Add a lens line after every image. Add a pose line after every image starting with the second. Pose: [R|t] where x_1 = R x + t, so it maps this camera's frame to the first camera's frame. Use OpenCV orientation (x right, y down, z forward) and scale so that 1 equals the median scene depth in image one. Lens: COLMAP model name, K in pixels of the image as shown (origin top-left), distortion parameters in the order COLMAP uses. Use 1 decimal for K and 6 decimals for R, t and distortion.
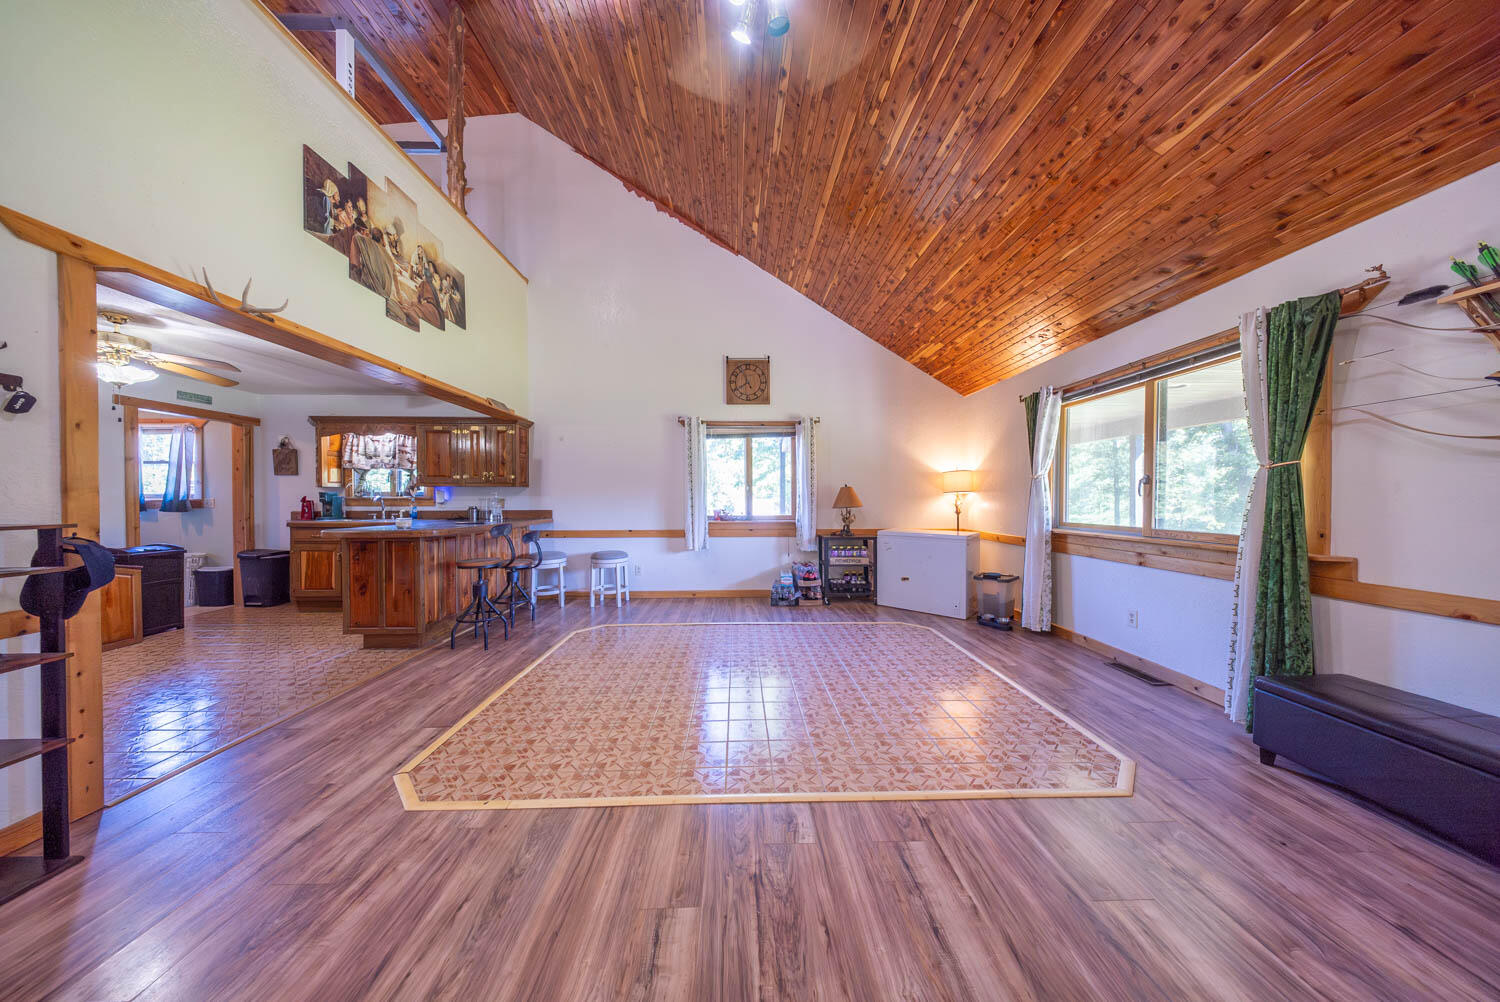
lens RADIAL K [[441.5, 0, 747.8], [0, 441.5, 503.5], [0, 0, 1]] dist [0.004469, -0.002224]
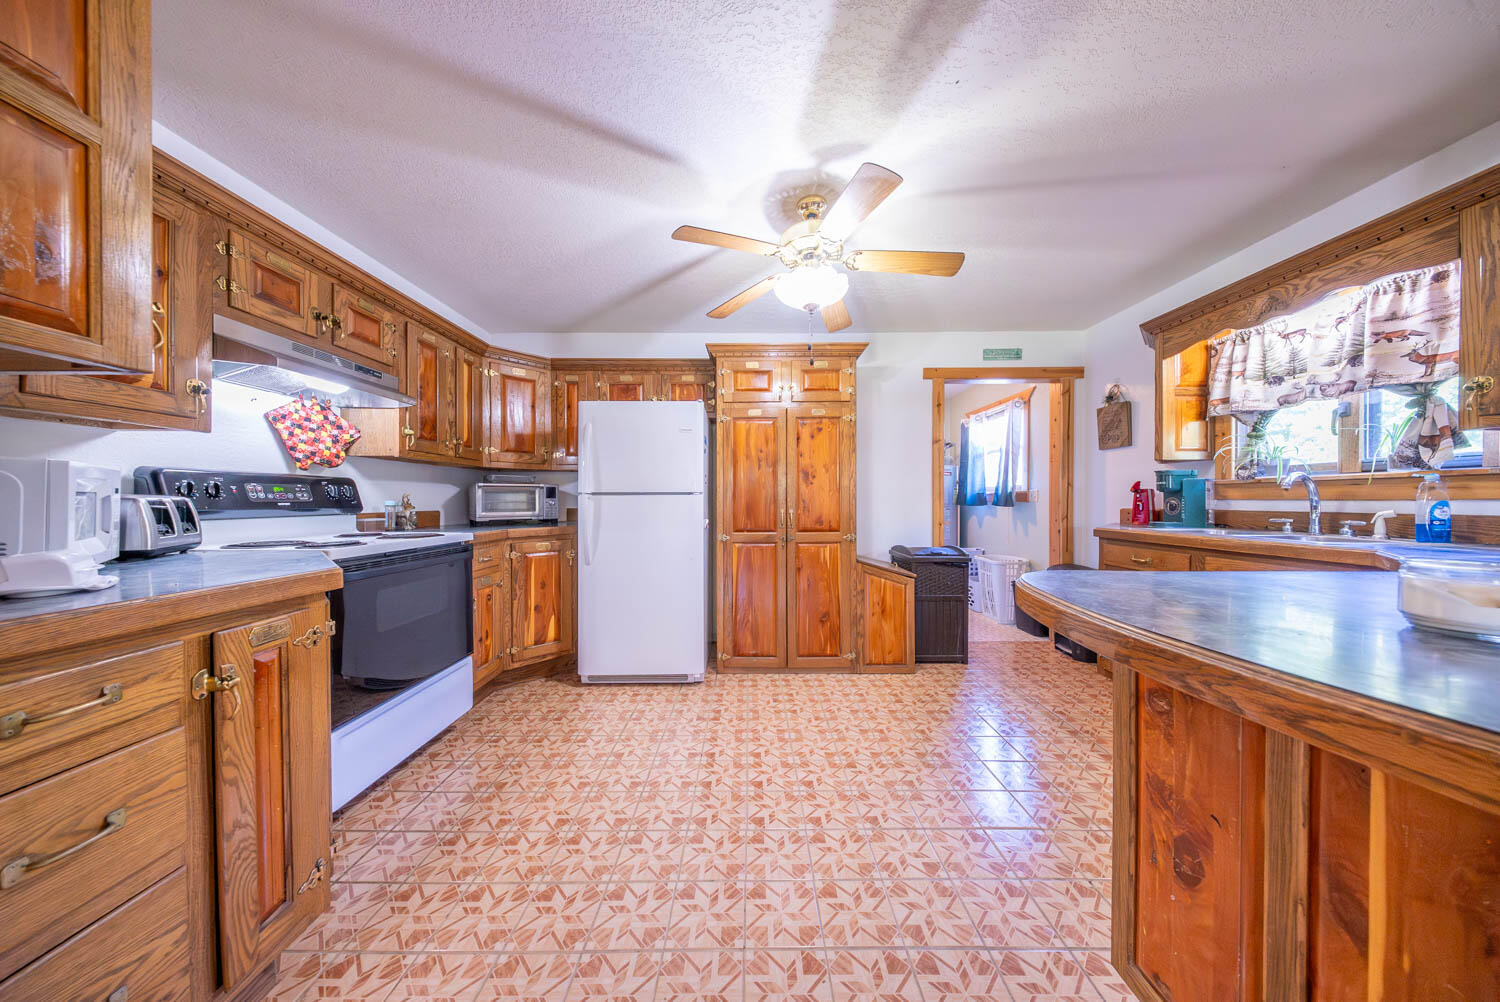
lens RADIAL K [[441.5, 0, 747.6], [0, 441.5, 504.4], [0, 0, 1]] dist [0.004469, -0.002224]
pose [[-0.031613, 0.010561, -0.999444, -0.433247], [-0.008201, 0.999908, 0.010825, 0.010073], [0.999467, 0.008539, -0.031524, 0.530159]]
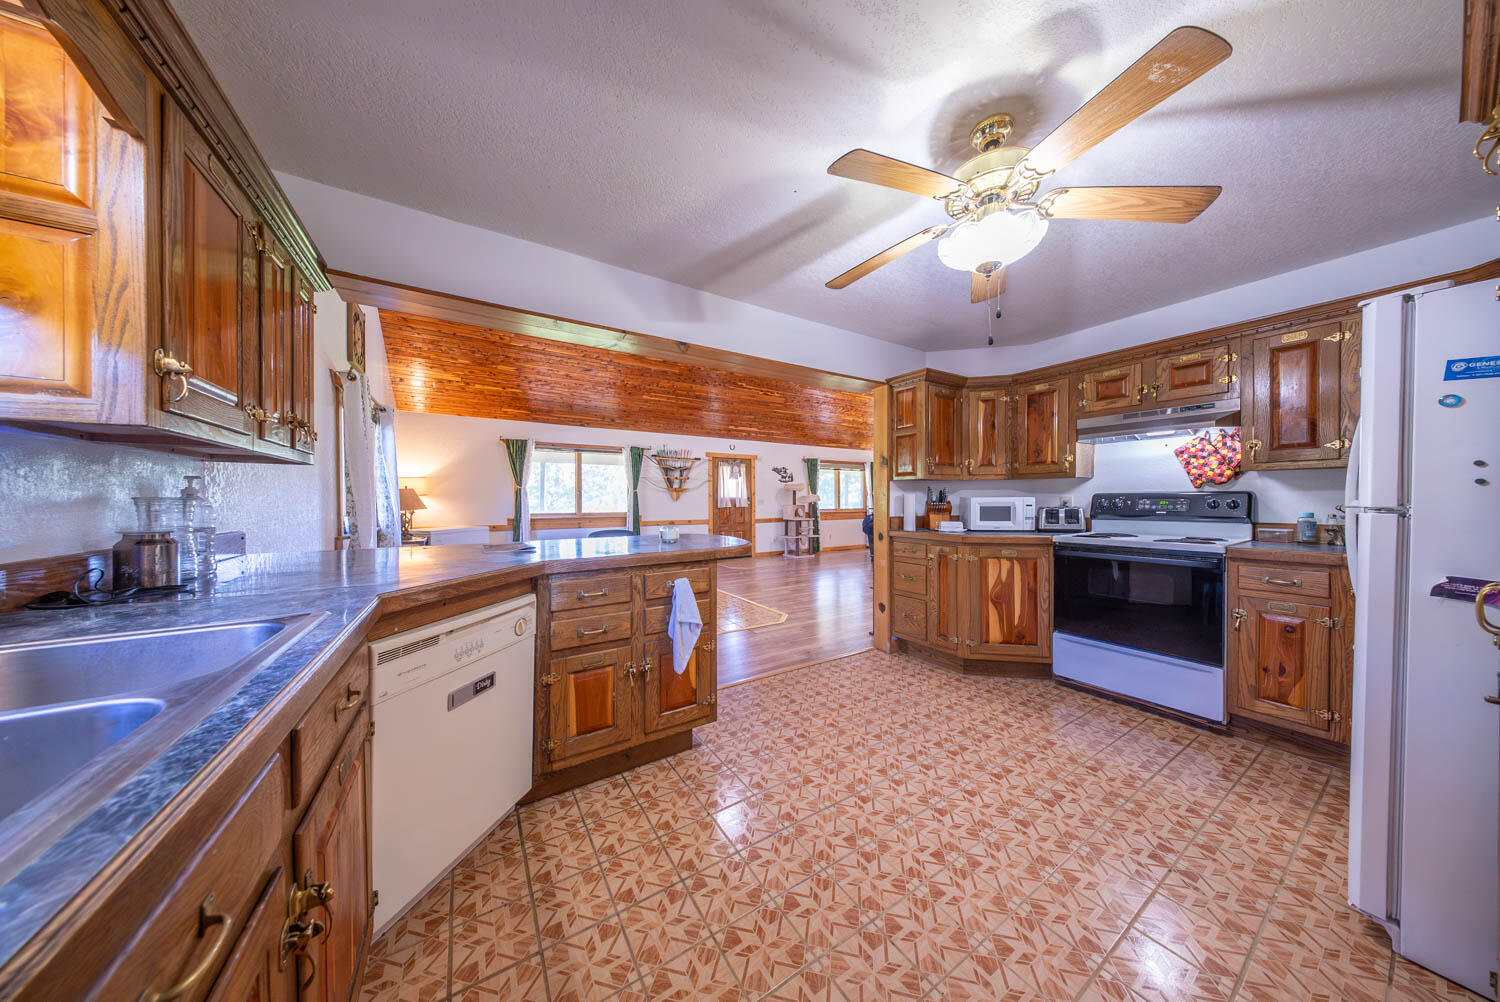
lens RADIAL K [[441.5, 0, 745.8], [0, 441.5, 502.7], [0, 0, 1]] dist [0.004469, -0.002224]
pose [[-0.508023, -0.002672, 0.861339, -0.985372], [0.011898, 0.999878, 0.010119, -0.006756], [-0.861261, 0.015389, -0.507929, 0.858845]]
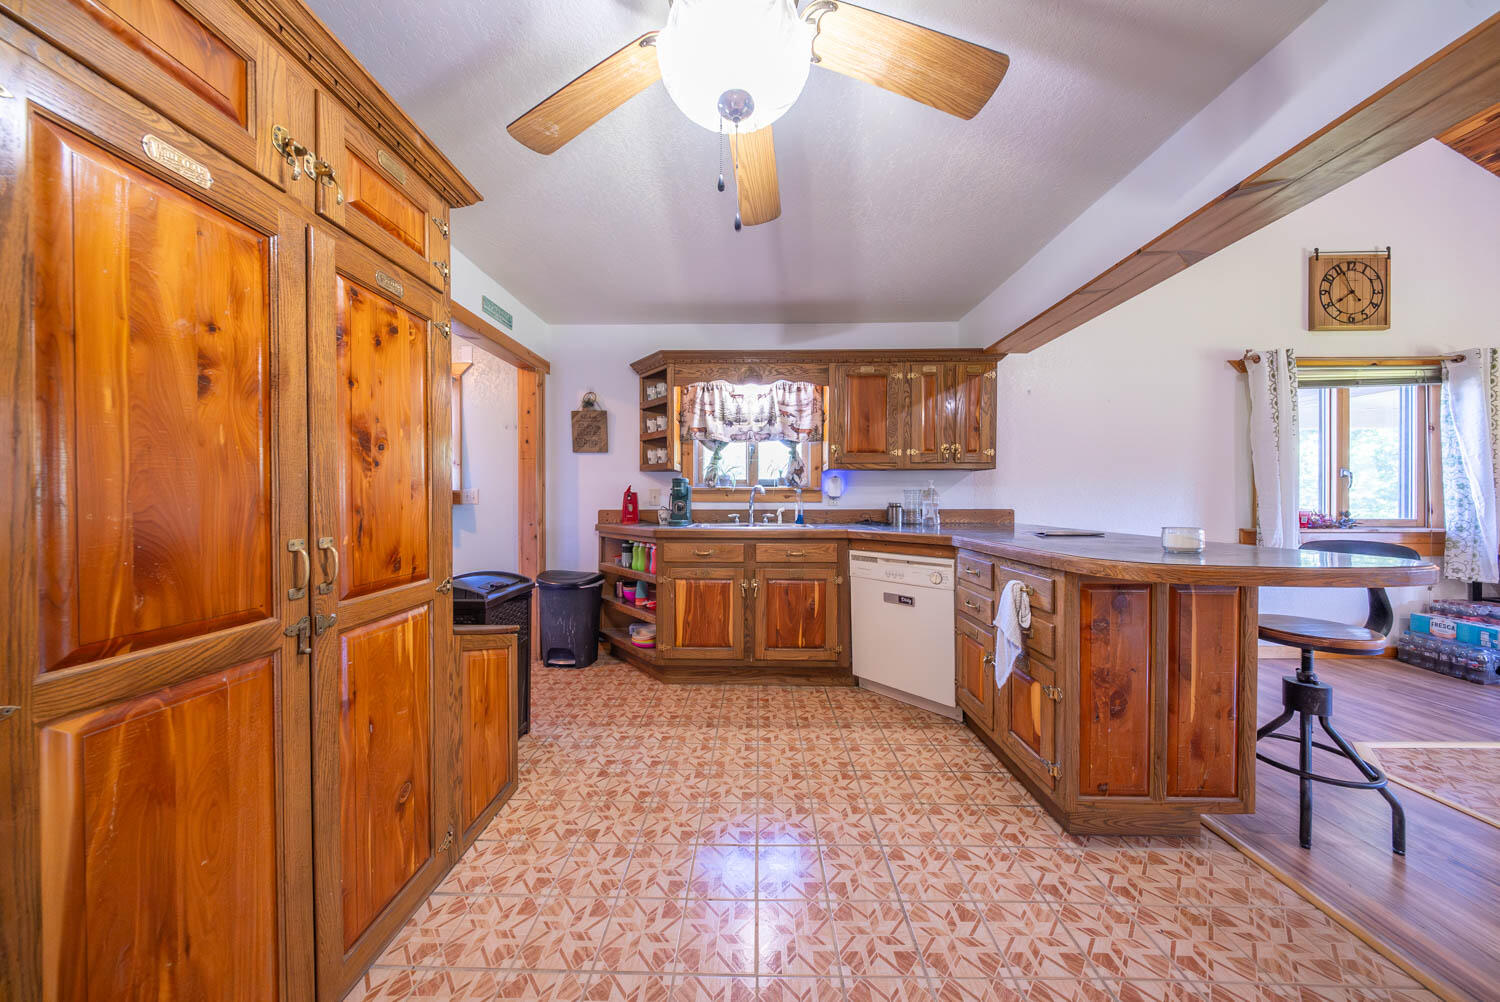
lens RADIAL K [[441.5, 0, 748.9], [0, 441.5, 501.3], [0, 0, 1]] dist [0.004469, -0.002224]
pose [[0.998847, 0.001307, -0.047980, -0.801397], [-0.001528, 0.999988, -0.004571, 0.007739], [0.047973, 0.004639, 0.998838, 0.389755]]
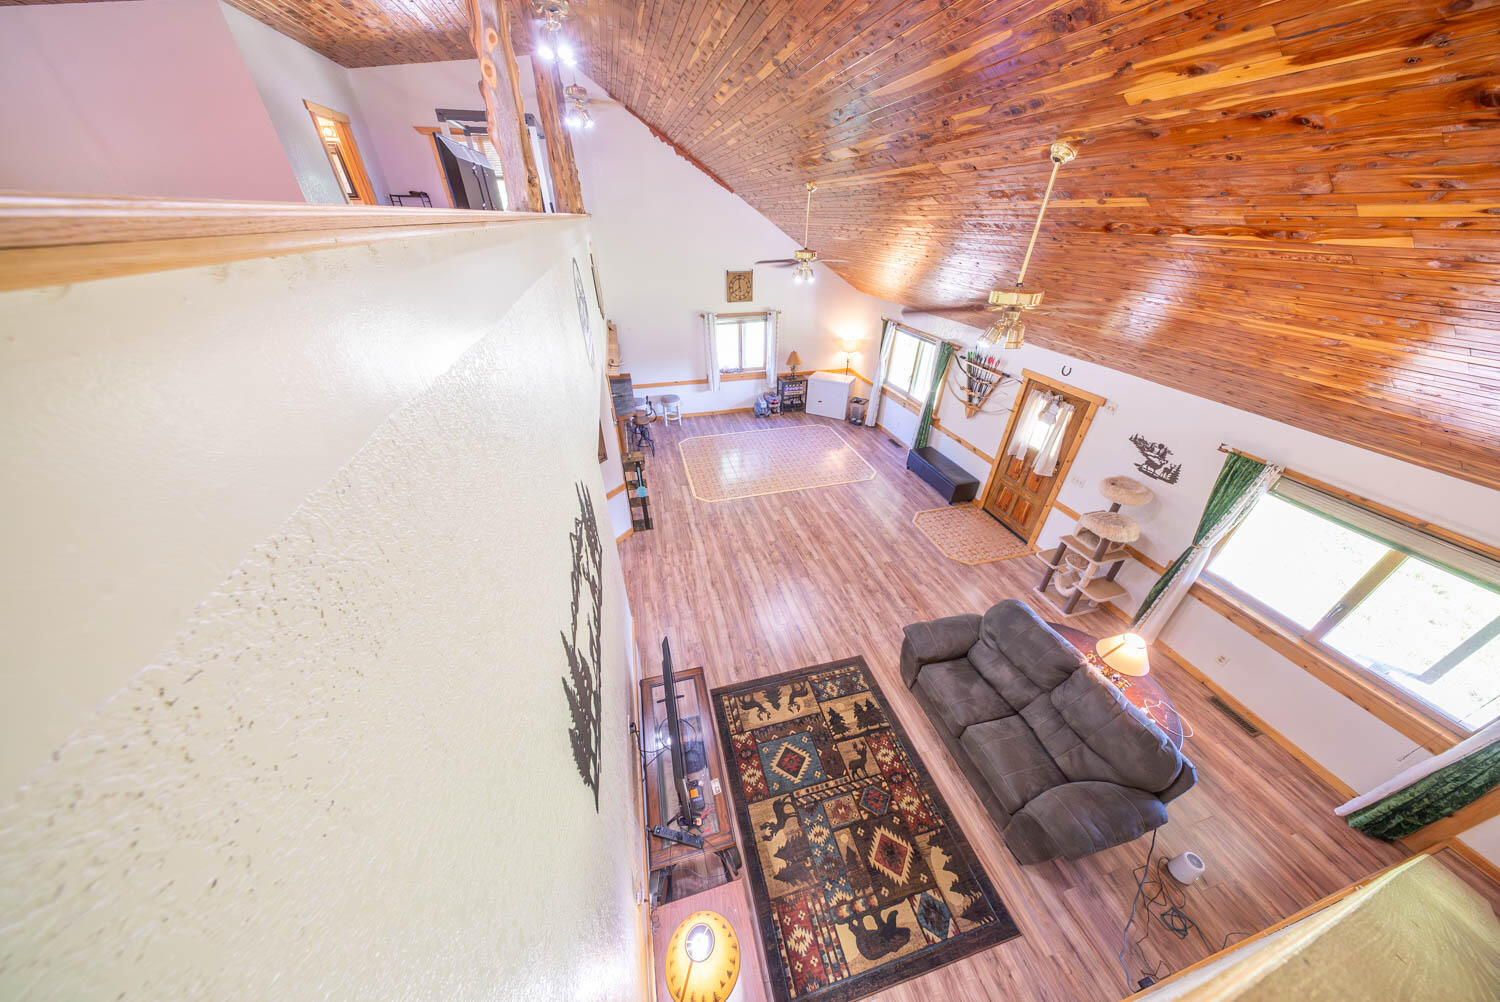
lens RADIAL K [[441.5, 0, 749.7], [0, 441.5, 503.5], [0, 0, 1]] dist [0.004469, -0.002224]
pose [[0.972664, -0.123417, 0.196706, -0.402813], [-0.001879, 0.842865, 0.538122, -0.500573], [-0.232210, -0.523782, 0.819592, -0.815541]]
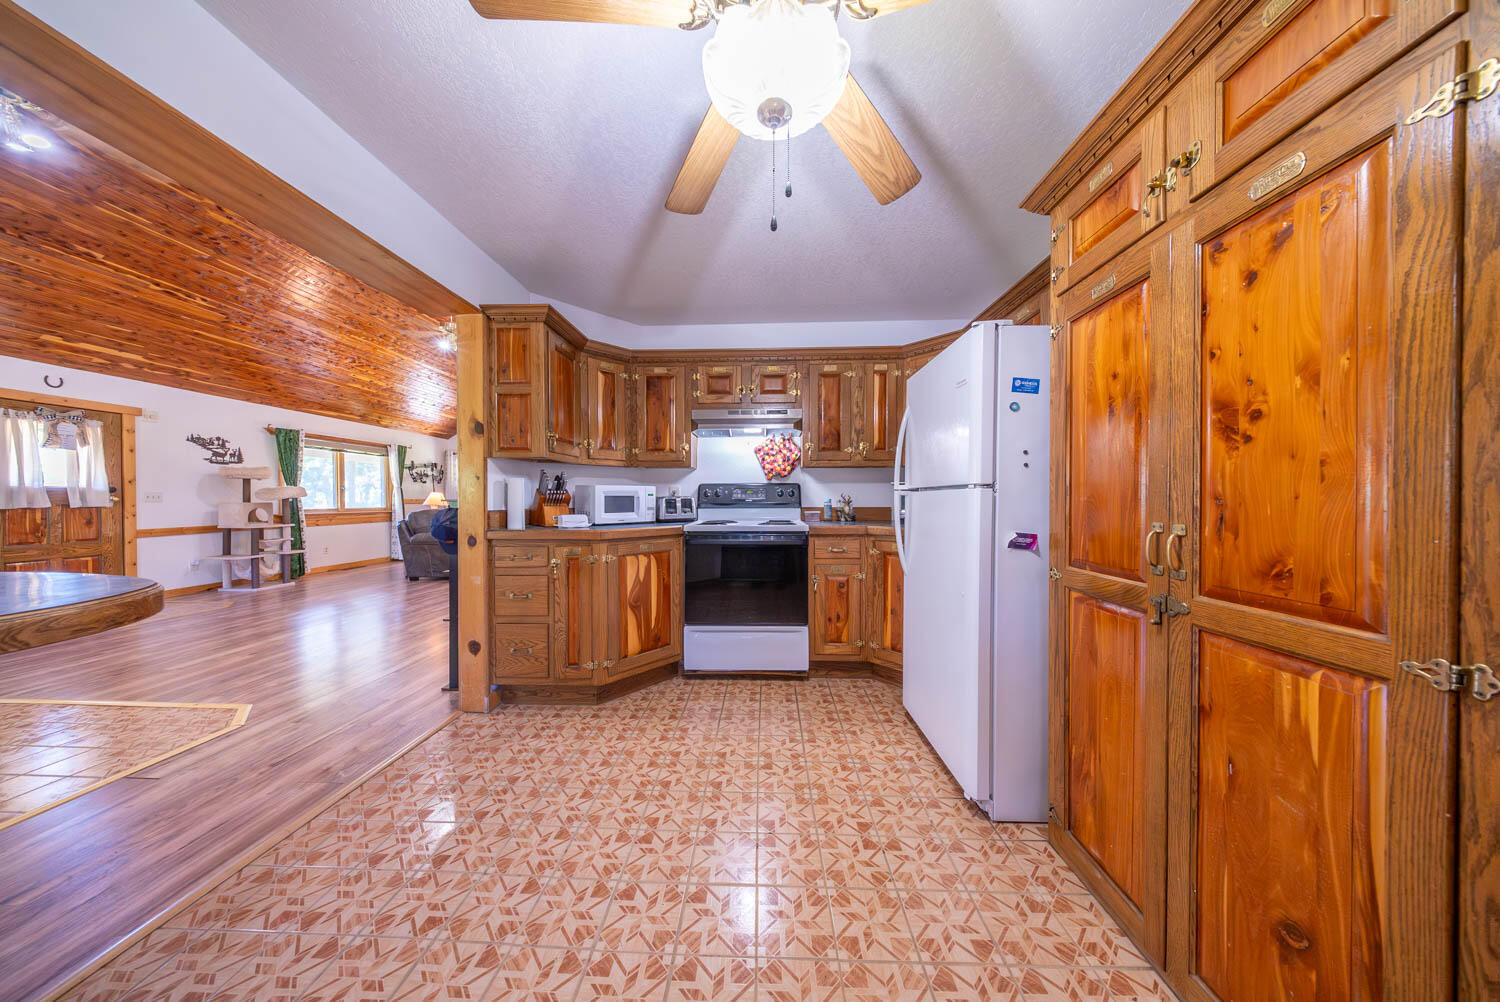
lens RADIAL K [[441.5, 0, 750.2], [0, 441.5, 502.8], [0, 0, 1]] dist [0.004469, -0.002224]
pose [[-0.998080, 0.002298, 0.061893, -0.816931], [0.003373, 0.999845, 0.017257, 0.008990], [-0.061844, 0.017432, -0.997934, 0.767404]]
